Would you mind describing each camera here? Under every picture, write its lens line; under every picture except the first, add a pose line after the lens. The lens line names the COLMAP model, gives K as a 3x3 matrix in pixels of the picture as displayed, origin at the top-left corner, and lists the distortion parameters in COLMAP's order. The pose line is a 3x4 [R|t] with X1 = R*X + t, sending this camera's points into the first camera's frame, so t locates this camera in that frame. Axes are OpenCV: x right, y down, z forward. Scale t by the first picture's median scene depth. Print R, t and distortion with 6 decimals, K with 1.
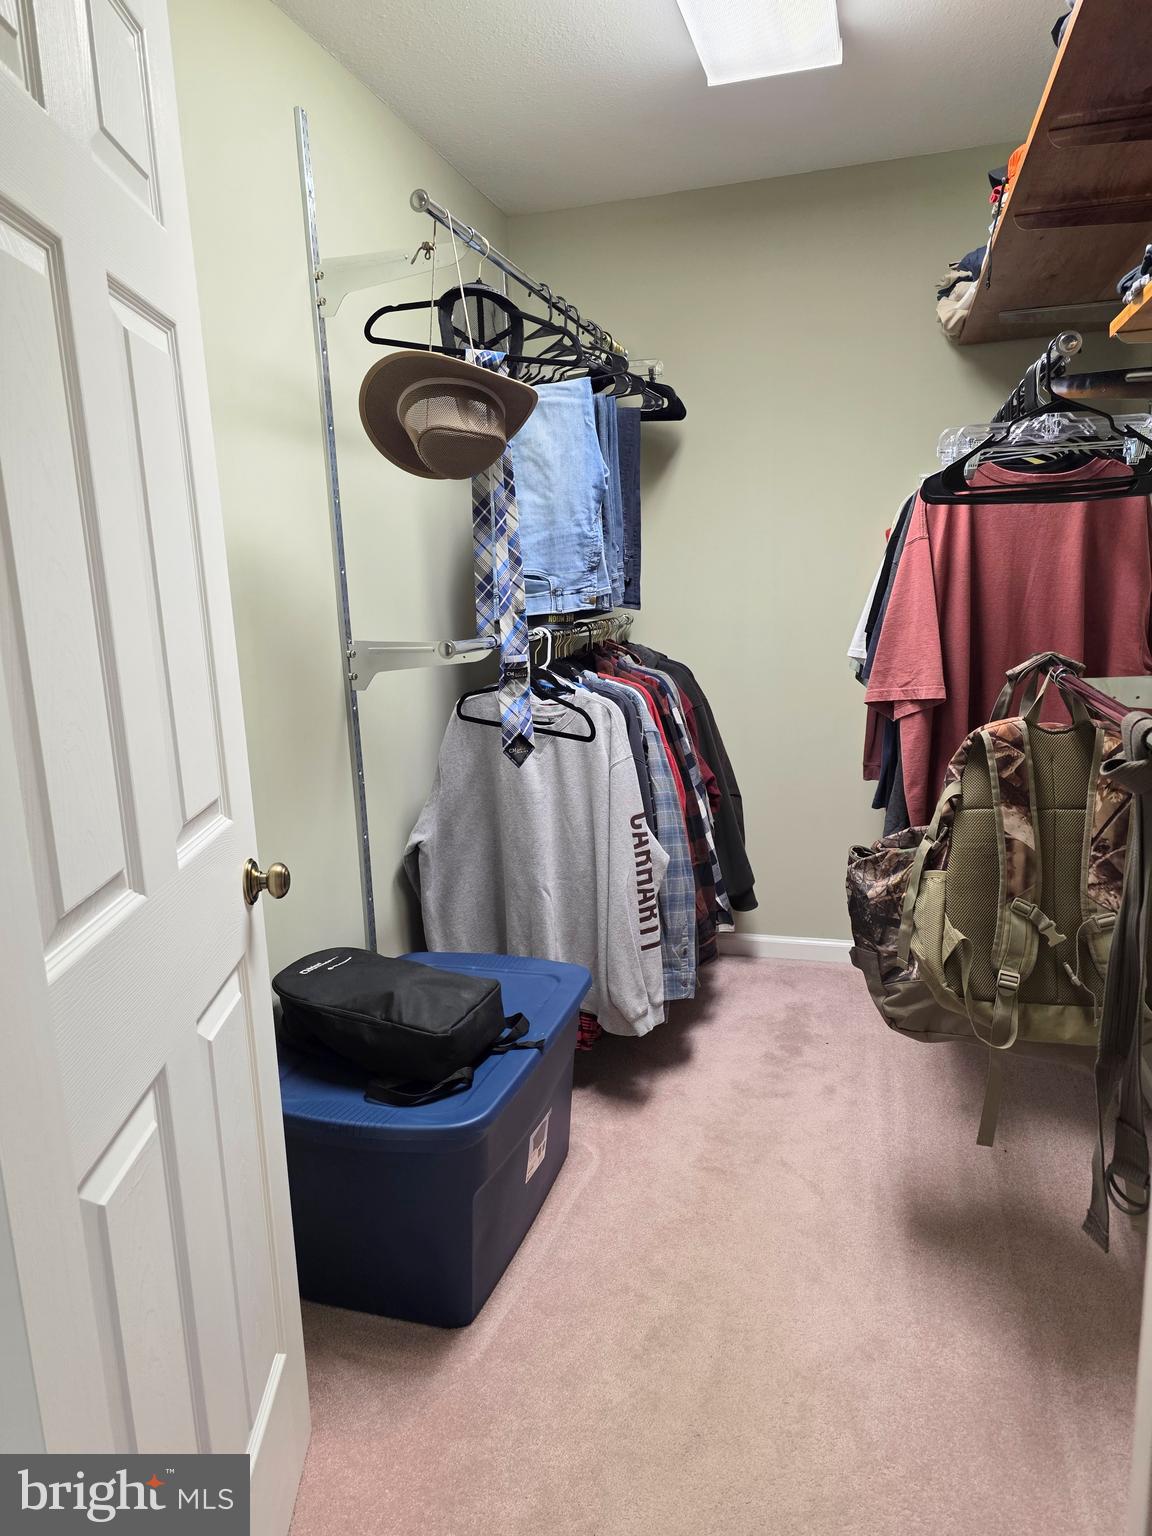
lens RADIAL K [[1041.8, 0, 578.3], [0, 1041.8, 766.4], [0, 0, 1]] dist [0.043839, -0.039576]
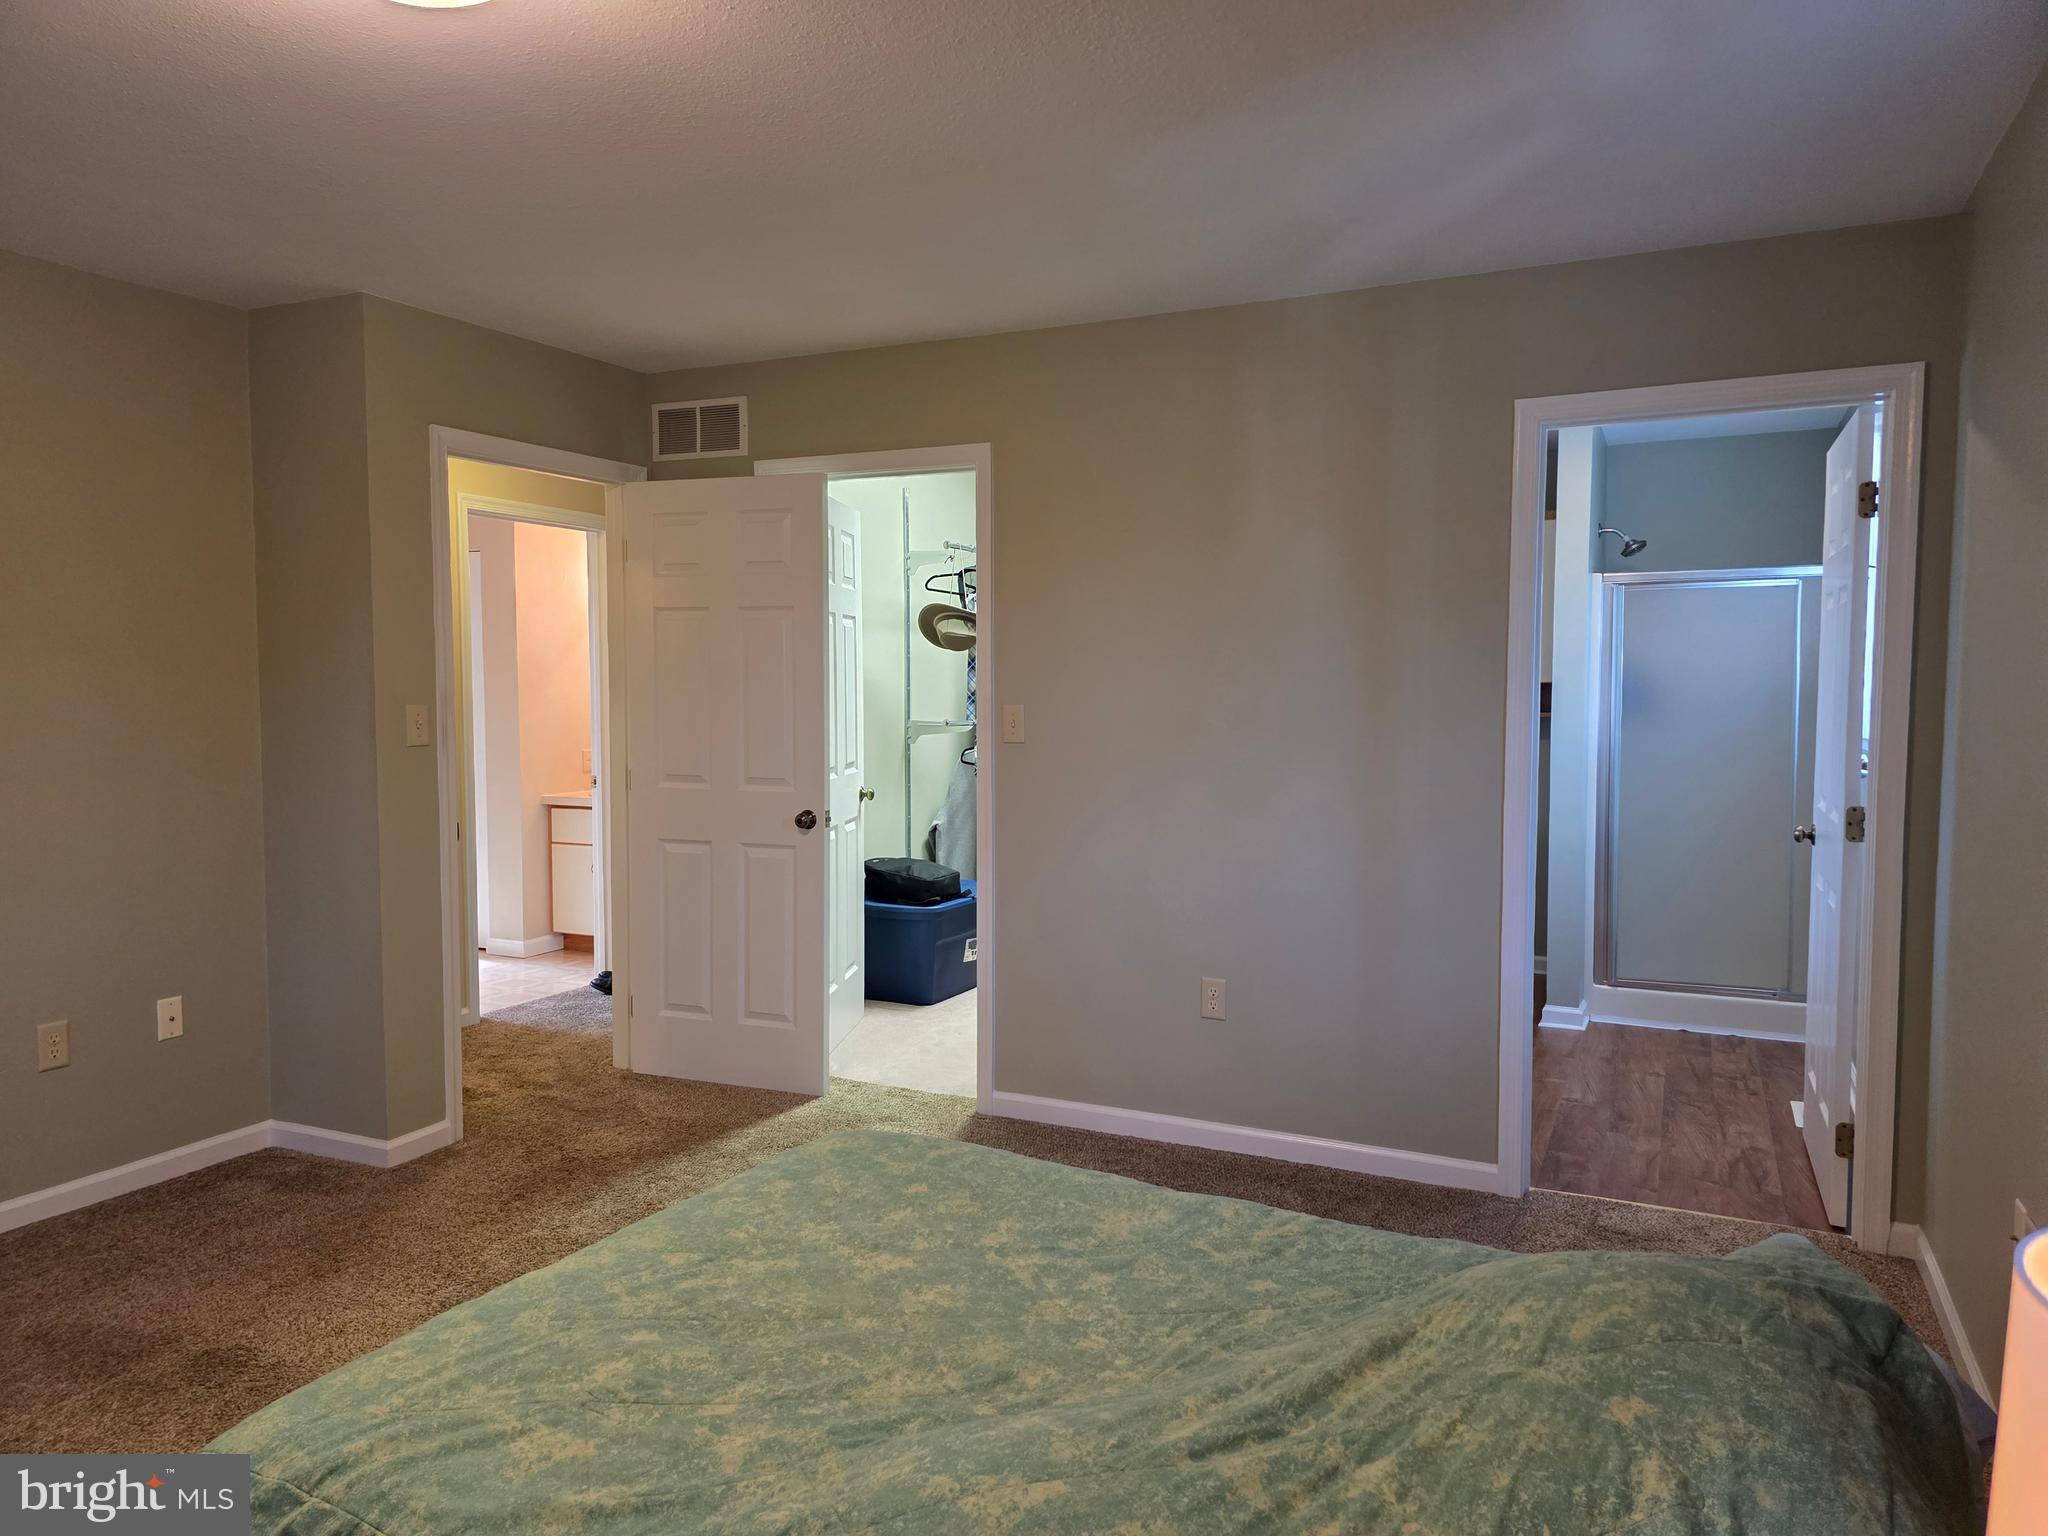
lens RADIAL K [[1389.1, 0, 1023.7], [0, 1389.1, 766.9], [0, 0, 1]] dist [0.043839, -0.039576]
pose [[0.984613, 0.053407, -0.166387, 0.509601], [-0.073031, 0.990775, -0.114153, 0.293112], [0.158755, 0.124548, 0.979431, -1.801415]]
